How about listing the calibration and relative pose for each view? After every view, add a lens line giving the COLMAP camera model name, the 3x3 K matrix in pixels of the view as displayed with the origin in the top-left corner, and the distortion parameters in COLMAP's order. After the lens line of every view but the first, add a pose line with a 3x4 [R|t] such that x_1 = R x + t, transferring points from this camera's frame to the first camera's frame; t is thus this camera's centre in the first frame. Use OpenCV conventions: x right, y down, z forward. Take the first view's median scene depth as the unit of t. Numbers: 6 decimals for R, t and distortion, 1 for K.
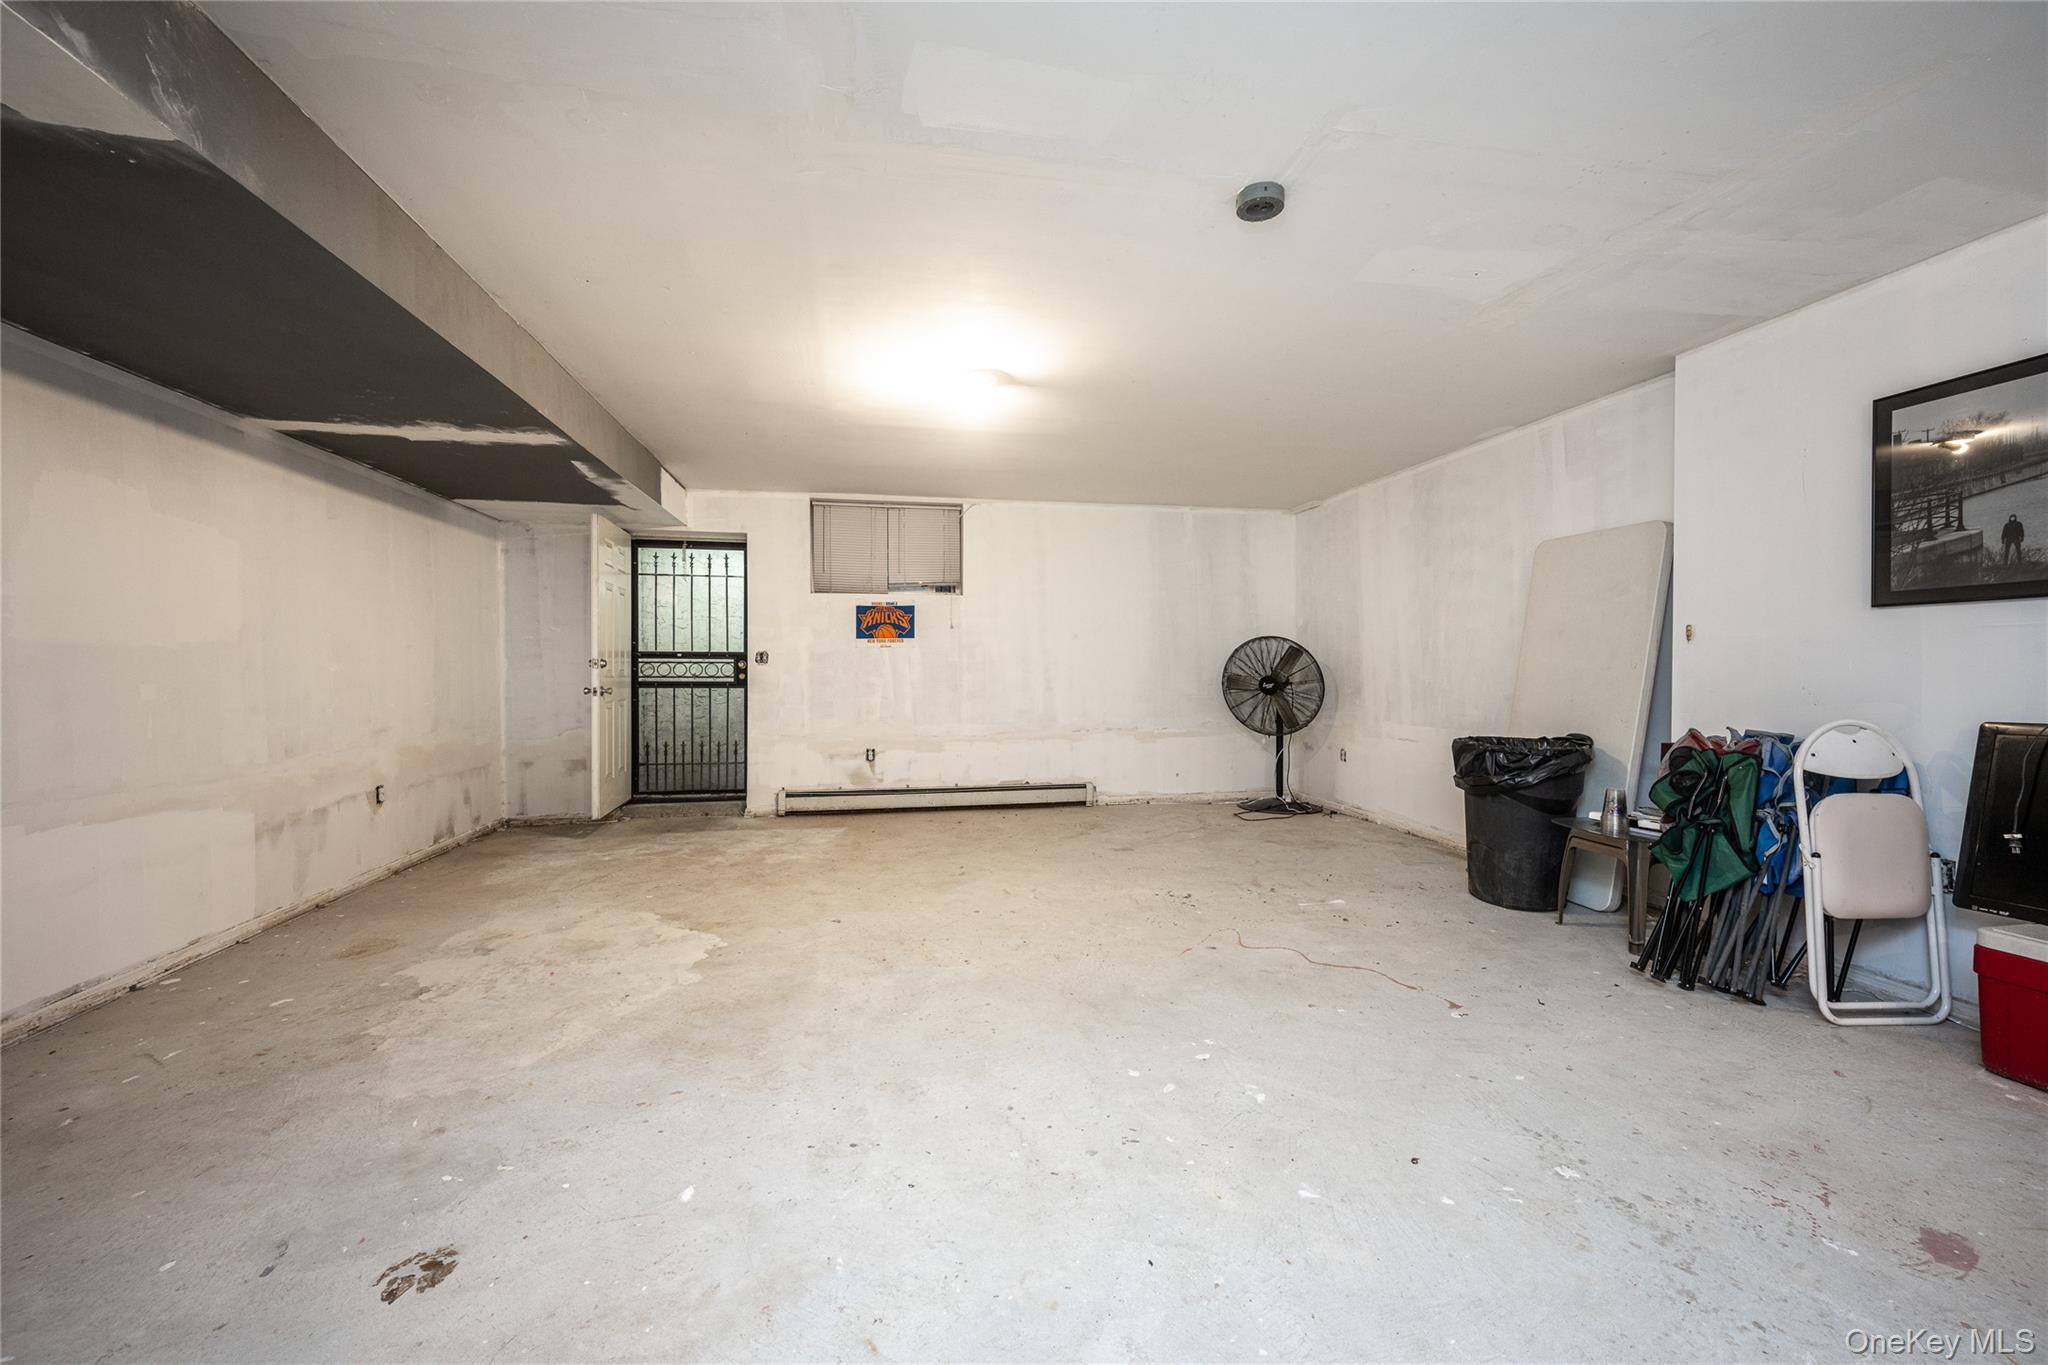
lens RADIAL K [[853.4, 0, 1028.1], [0, 853.4, 678.4], [0, 0, 1]] dist [-0.002188, -0.000537]
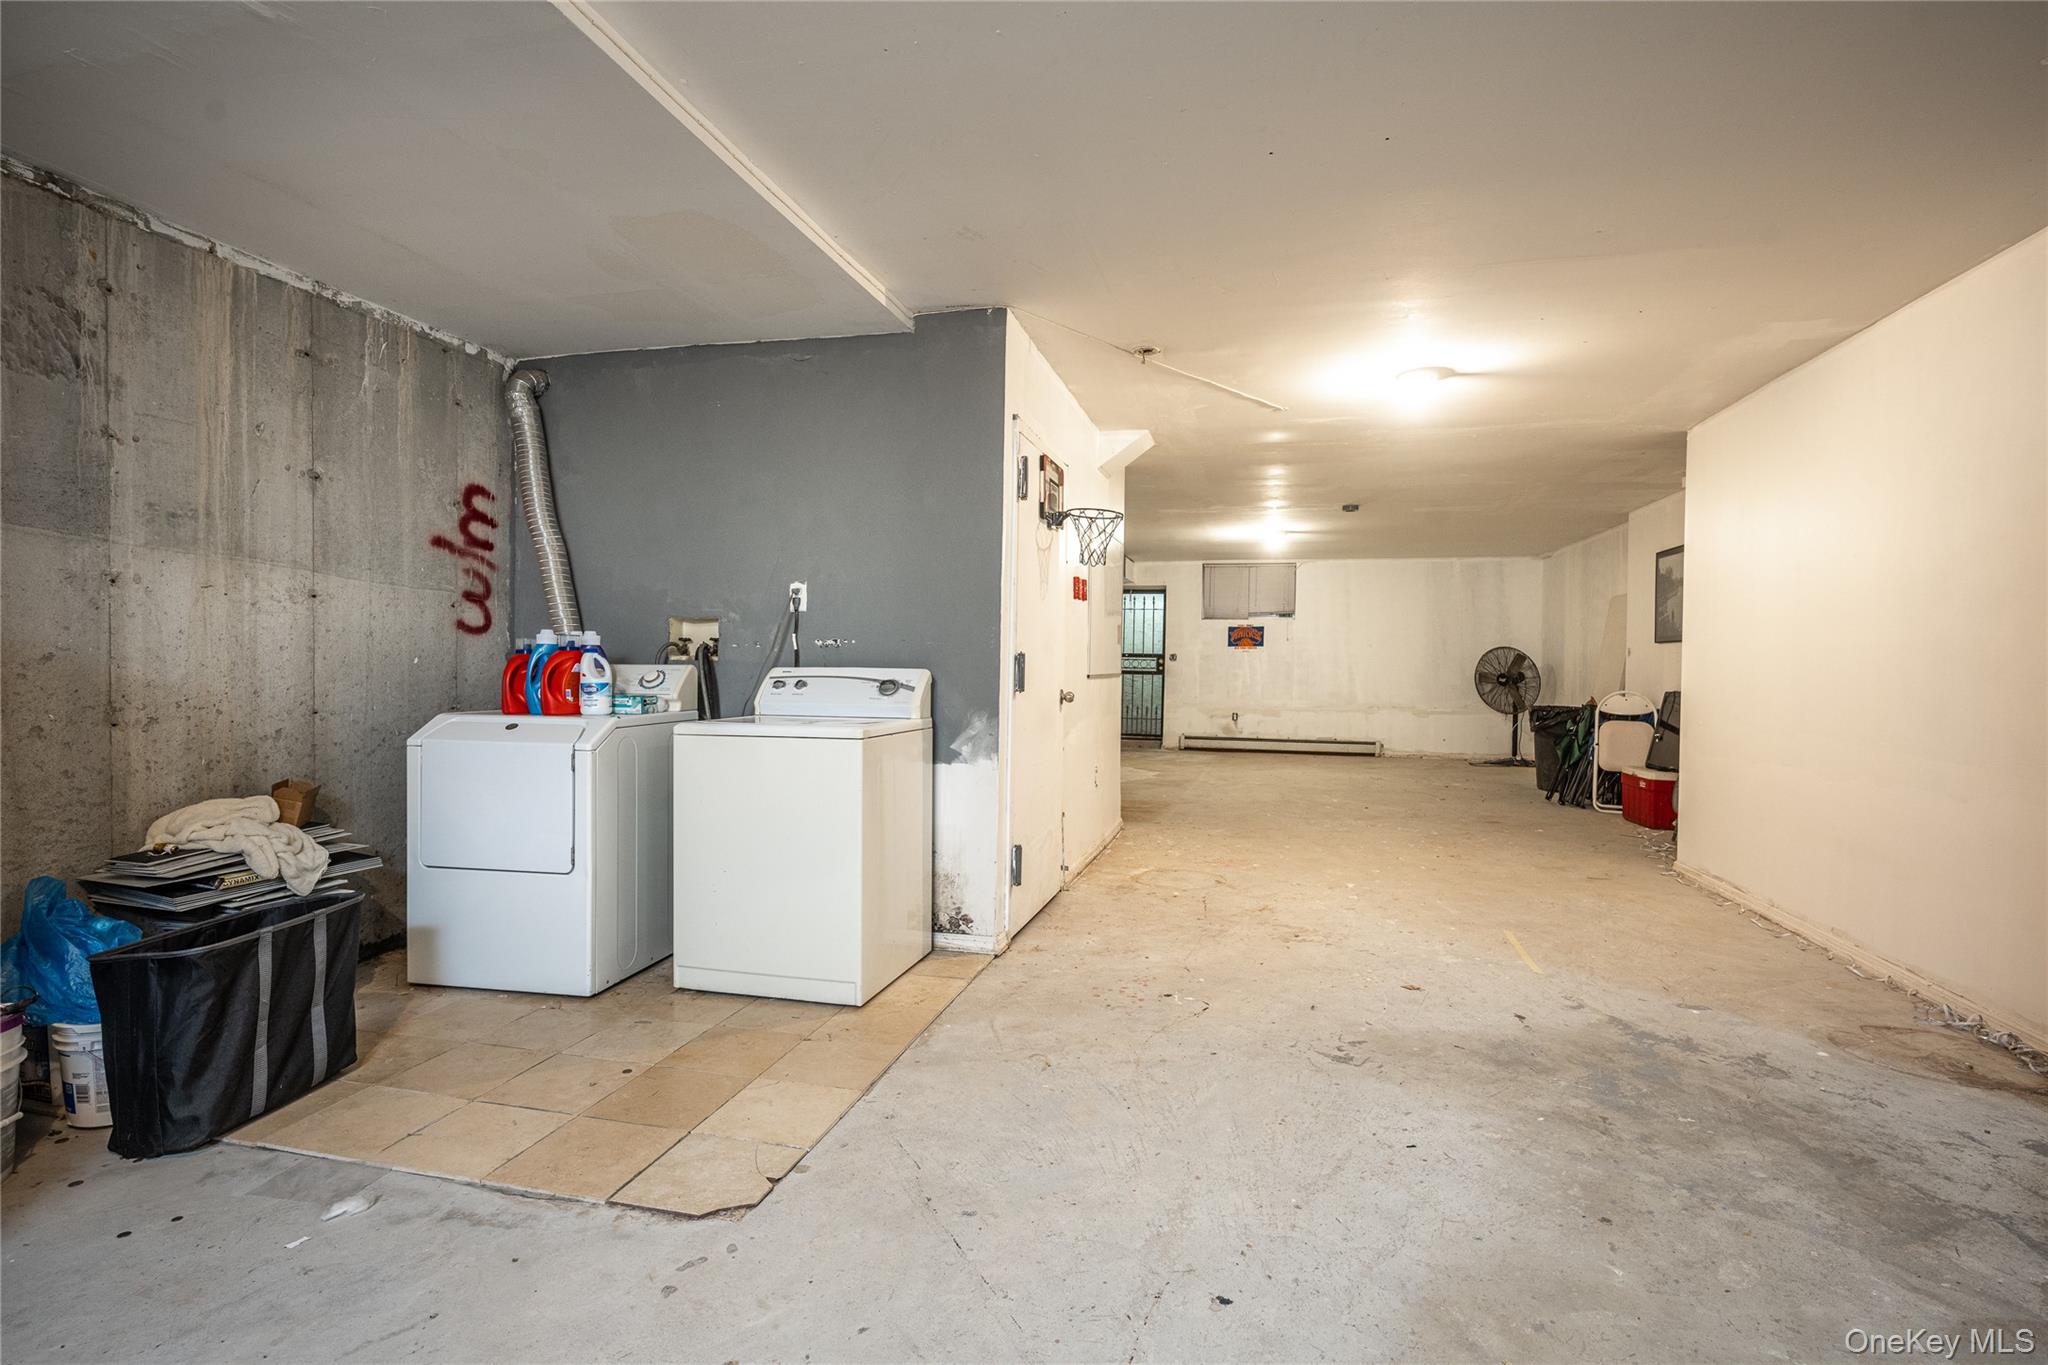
lens RADIAL K [[1003.3, 0, 1026.9], [0, 1003.3, 682.6], [0, 0, 1]] dist [-0.000028, 0.000008]
pose [[0.909877, 0.022743, -0.414254, 0.250921], [-0.021396, 0.999740, 0.007892, 0.016617], [0.414326, 0.001682, 0.910127, -0.933178]]
